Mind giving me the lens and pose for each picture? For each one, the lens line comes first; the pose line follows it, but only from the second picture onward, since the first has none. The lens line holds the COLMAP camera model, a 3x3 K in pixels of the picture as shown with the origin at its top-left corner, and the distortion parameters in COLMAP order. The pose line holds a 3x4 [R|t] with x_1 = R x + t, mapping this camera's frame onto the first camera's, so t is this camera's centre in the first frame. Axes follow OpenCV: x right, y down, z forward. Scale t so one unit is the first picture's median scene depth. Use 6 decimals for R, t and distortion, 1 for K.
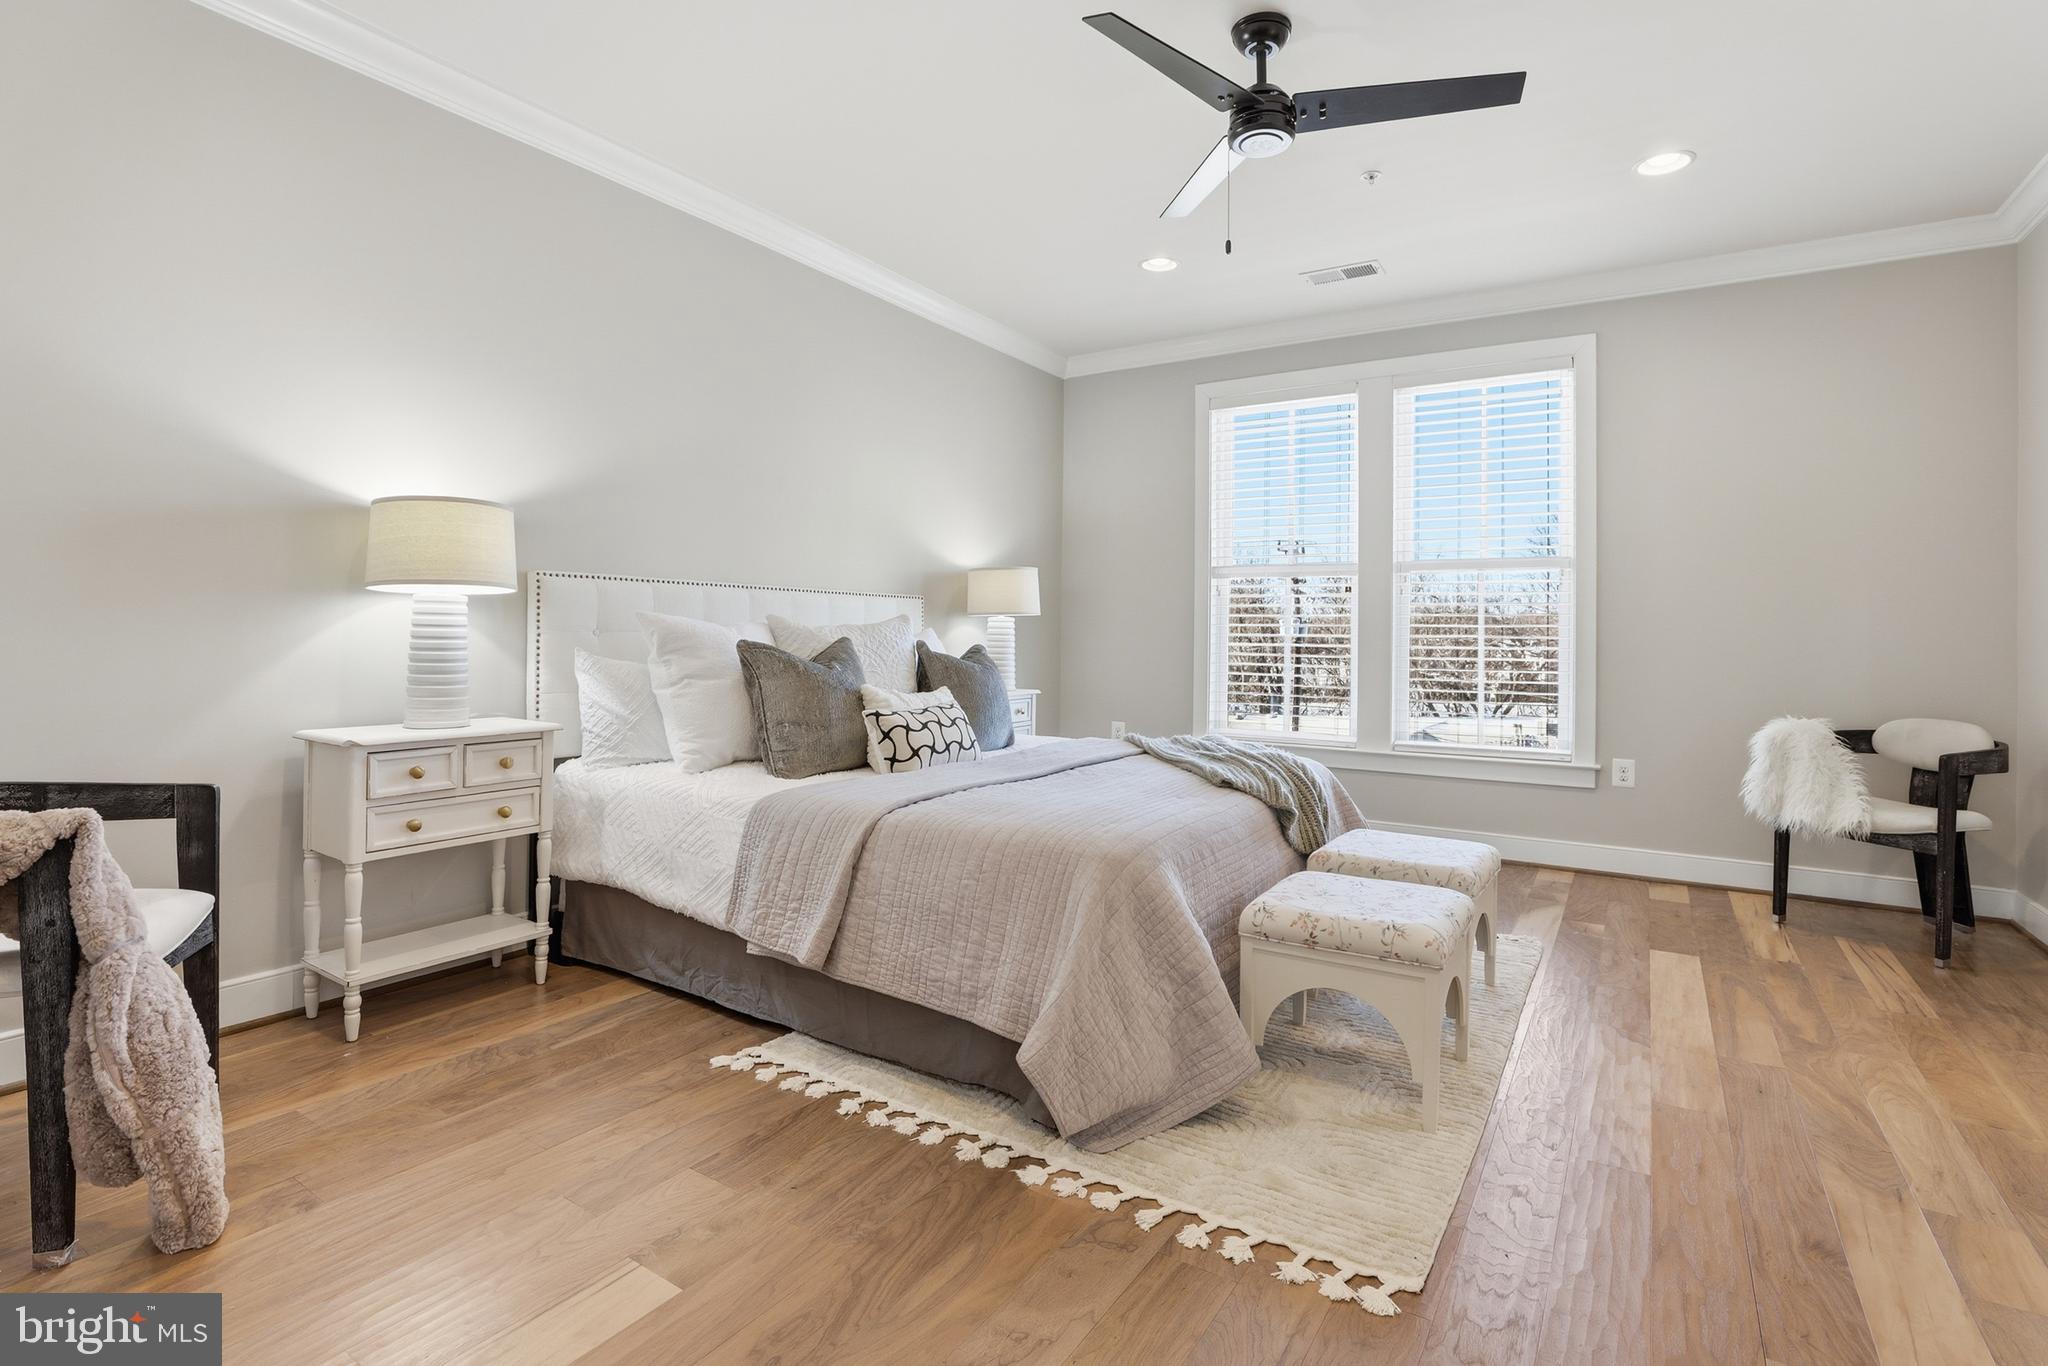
lens RADIAL K [[940.0, 0, 1051.9], [0, 940.0, 636.5], [0, 0, 1]] dist [-0.031171, 0.000457]
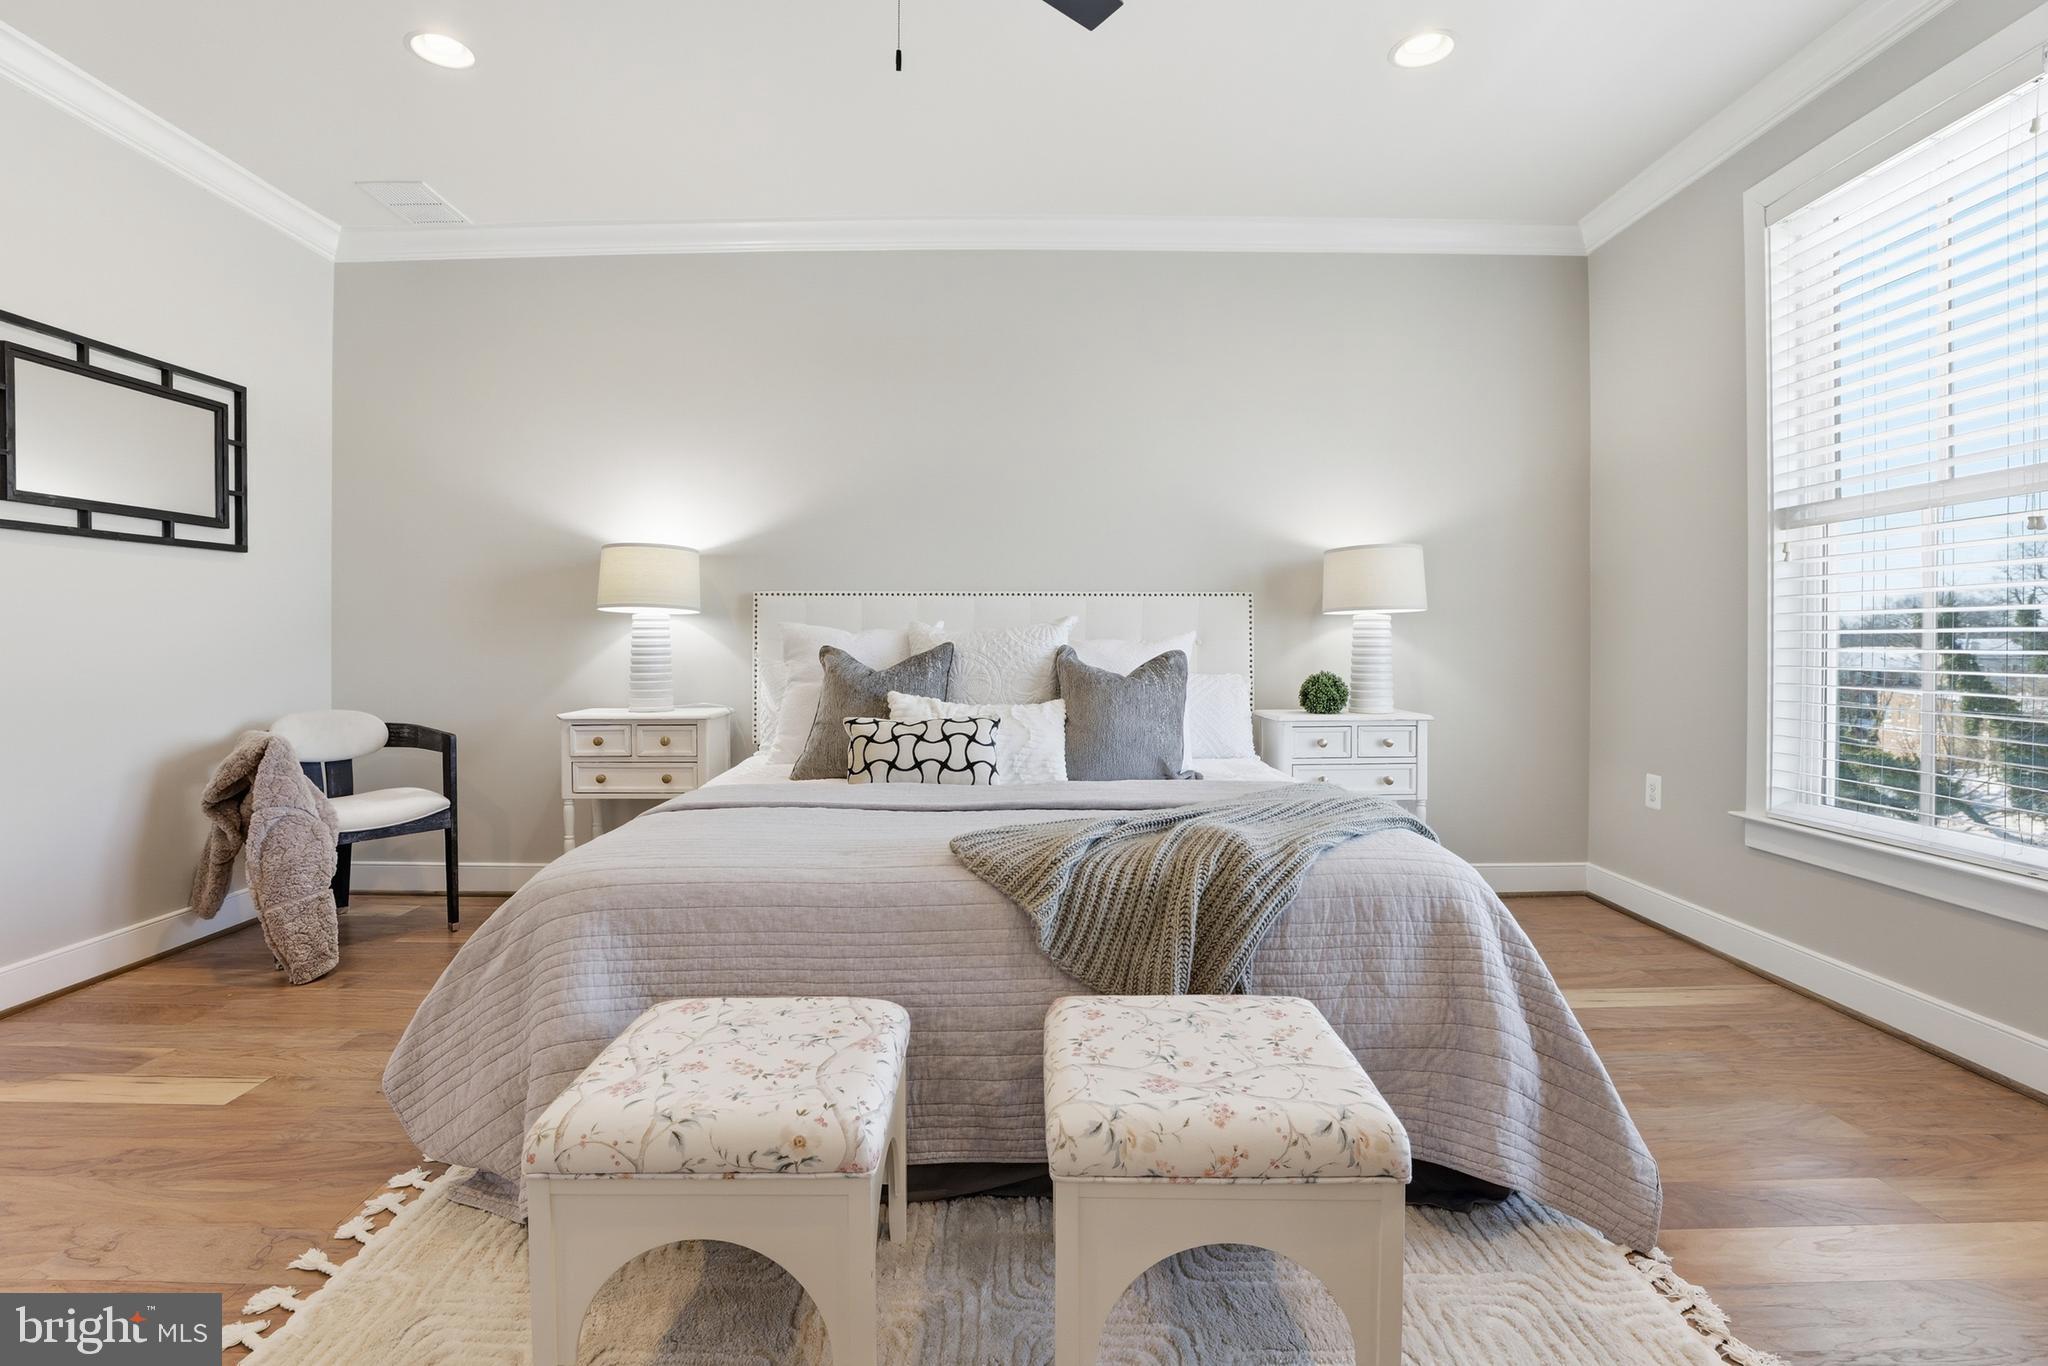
lens RADIAL K [[940.0, 0, 1028.0], [0, 940.0, 666.5], [0, 0, 1]] dist [-0.031171, 0.000457]
pose [[0.554637, 0.007260, -0.832061, 0.809309], [0.006276, 0.999897, 0.012908, 0.017555], [0.832069, -0.012381, 0.554534, 0.711240]]
